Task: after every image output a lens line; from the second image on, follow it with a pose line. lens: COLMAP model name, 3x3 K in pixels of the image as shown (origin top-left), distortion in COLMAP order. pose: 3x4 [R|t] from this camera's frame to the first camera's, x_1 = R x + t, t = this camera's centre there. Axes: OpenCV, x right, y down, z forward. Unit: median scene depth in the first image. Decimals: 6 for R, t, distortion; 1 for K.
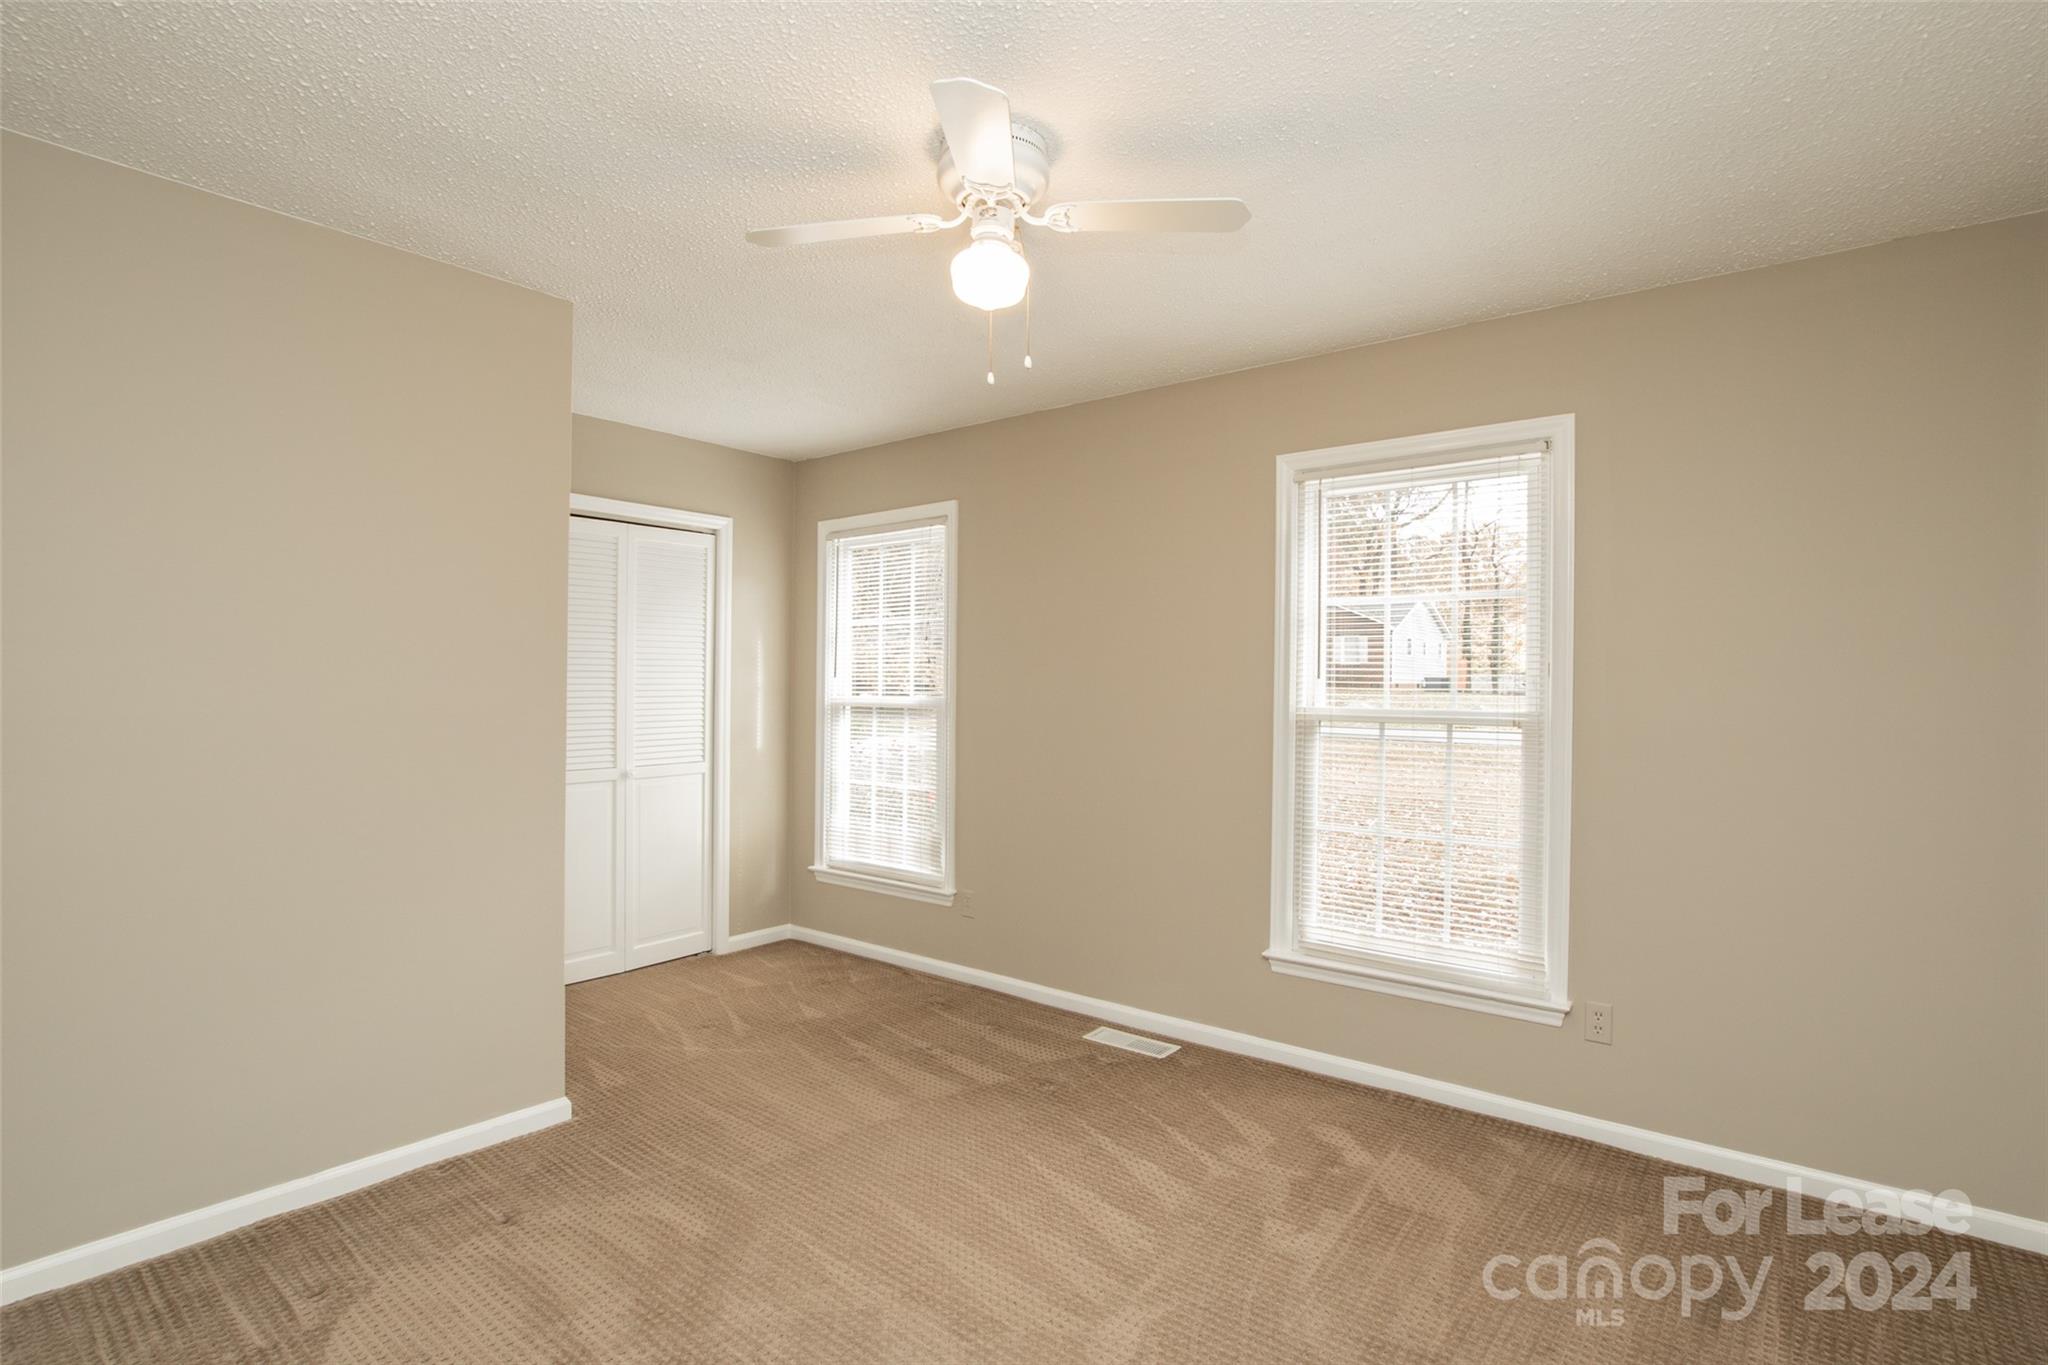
lens RADIAL K [[960.2, 0, 1030.3], [0, 960.2, 681.5], [0, 0, 1]] dist [-0.035512, 0.005649]
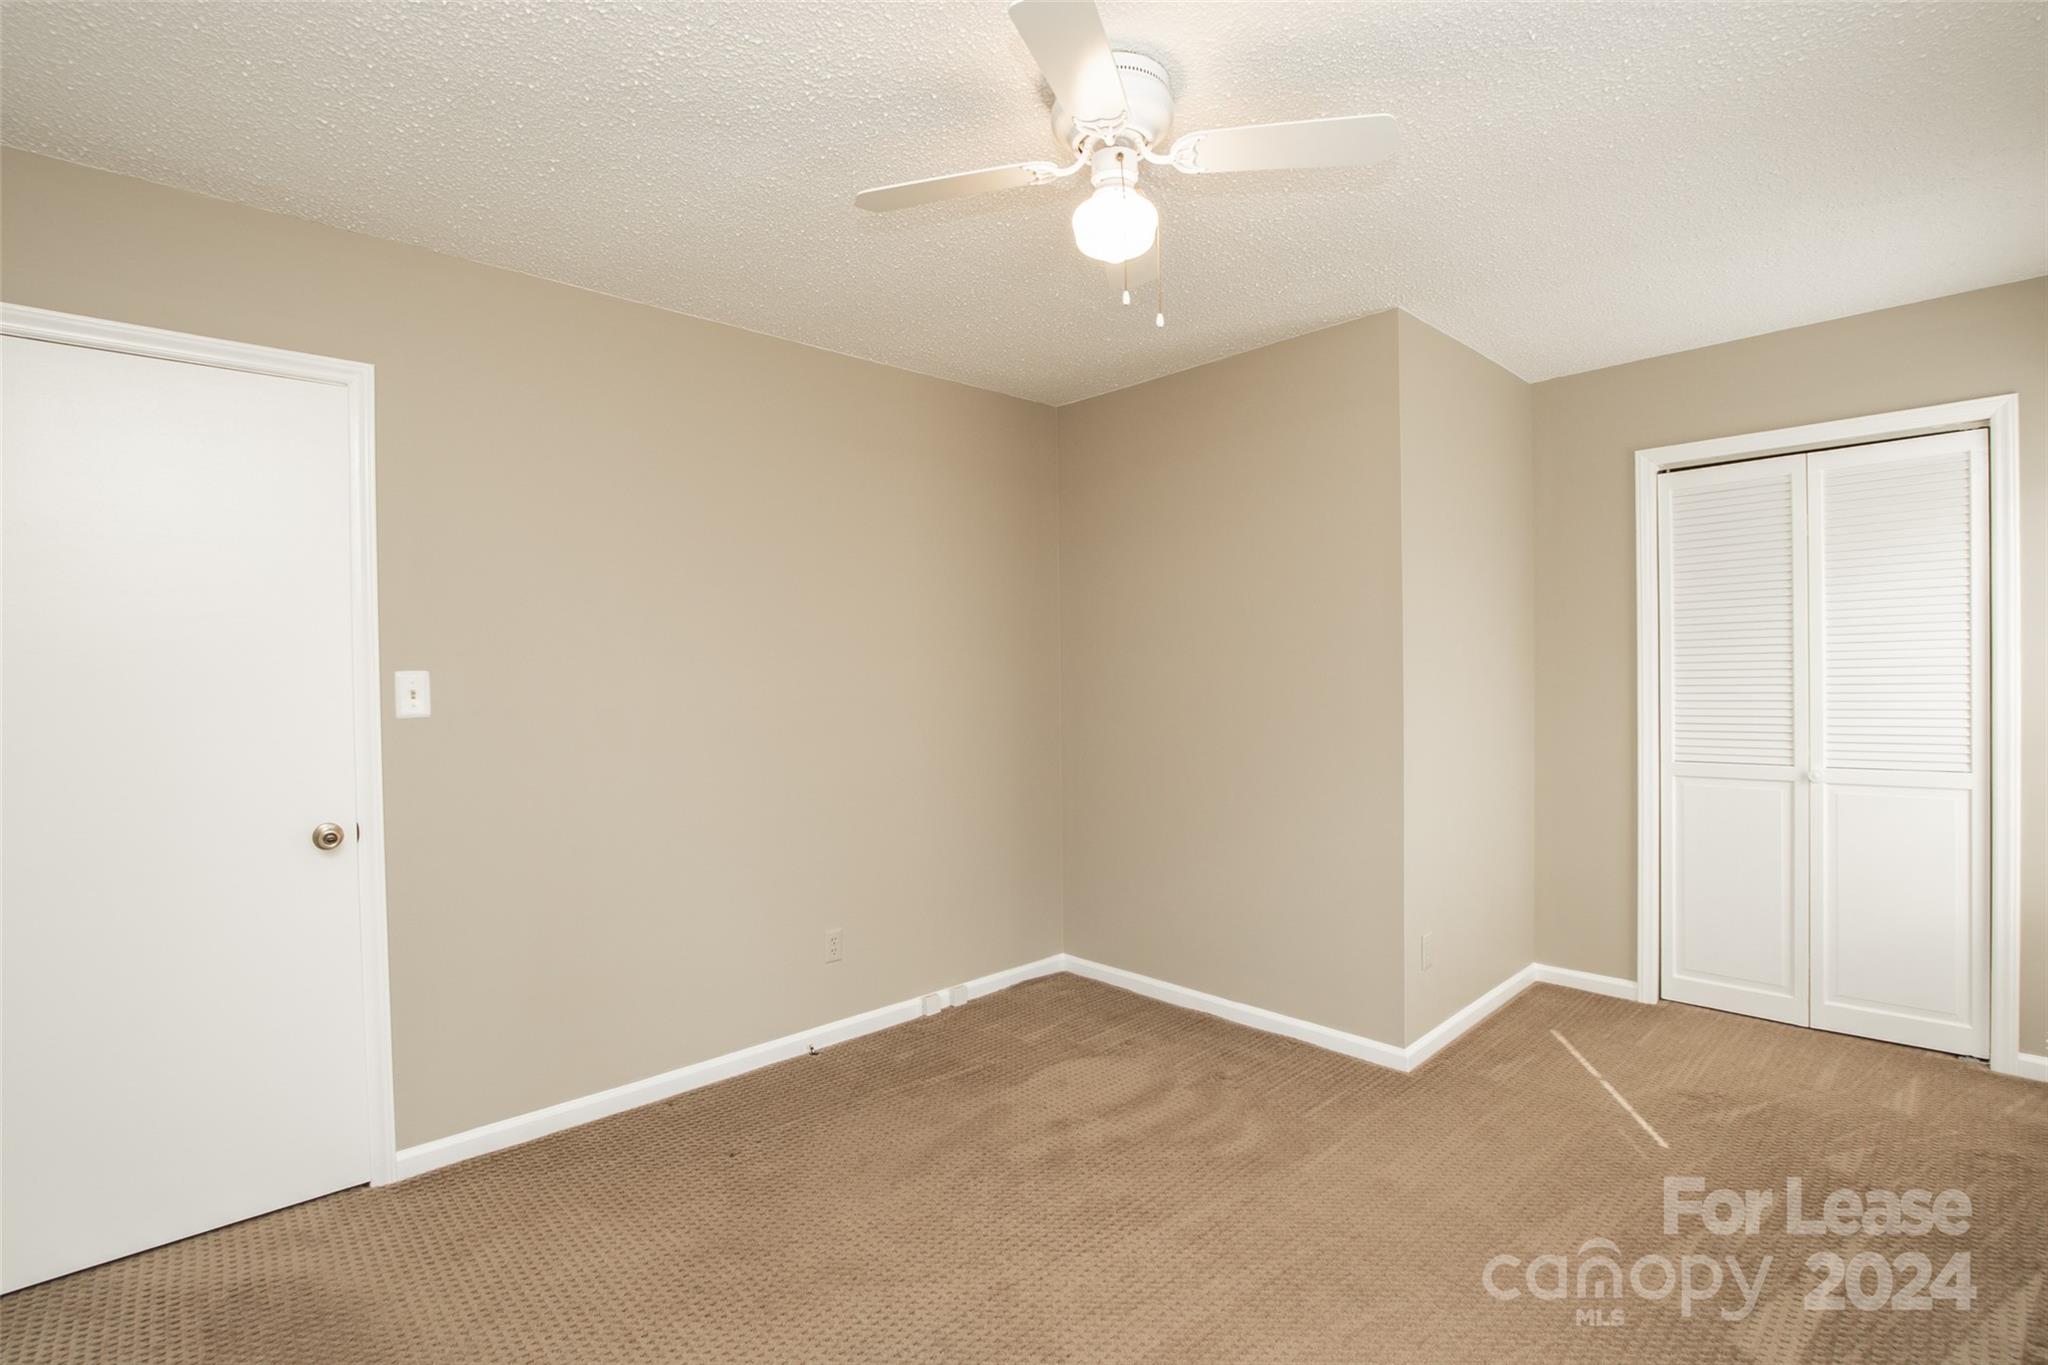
lens RADIAL K [[960.2, 0, 1030.3], [0, 960.2, 681.5], [0, 0, 1]] dist [-0.035512, 0.005649]
pose [[-0.094929, 0.005616, -0.995468, 0.399947], [0.015290, 0.999874, 0.004182, 0.007772], [0.995367, -0.014823, -0.095003, 0.446710]]
